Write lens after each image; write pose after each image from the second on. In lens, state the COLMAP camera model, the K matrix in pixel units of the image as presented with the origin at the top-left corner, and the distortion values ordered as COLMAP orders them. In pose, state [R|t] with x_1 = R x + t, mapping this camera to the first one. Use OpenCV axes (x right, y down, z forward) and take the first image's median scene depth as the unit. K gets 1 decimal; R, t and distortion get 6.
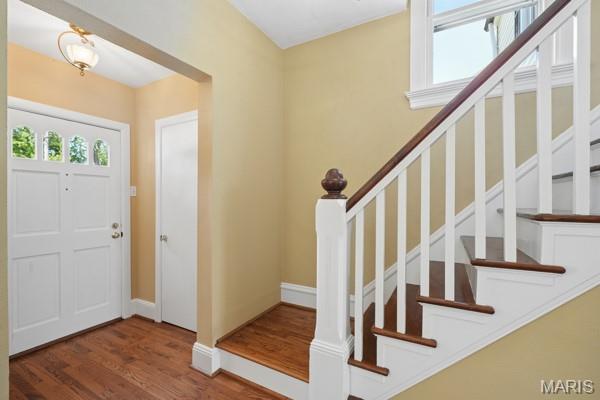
lens RADIAL K [[264.1, 0, 297.6], [0, 264.1, 198.9], [0, 0, 1]] dist [0.002065, 0.000387]
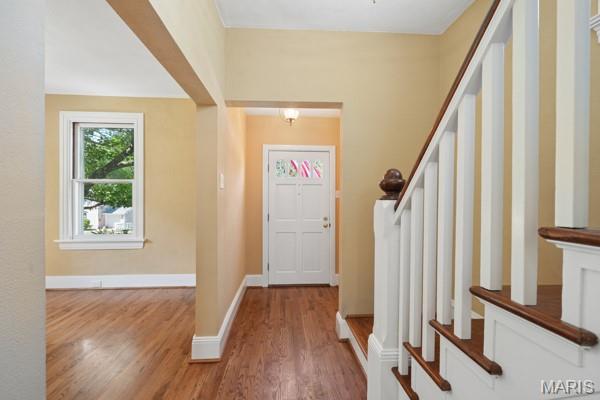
lens RADIAL K [[264.1, 0, 297.6], [0, 264.1, 198.9], [0, 0, 1]] dist [0.002065, 0.000387]
pose [[0.545781, -0.003992, -0.837918, 0.587218], [0.001207, 0.999991, -0.003978, -0.000130], [0.837927, 0.001160, 0.545781, 0.132071]]
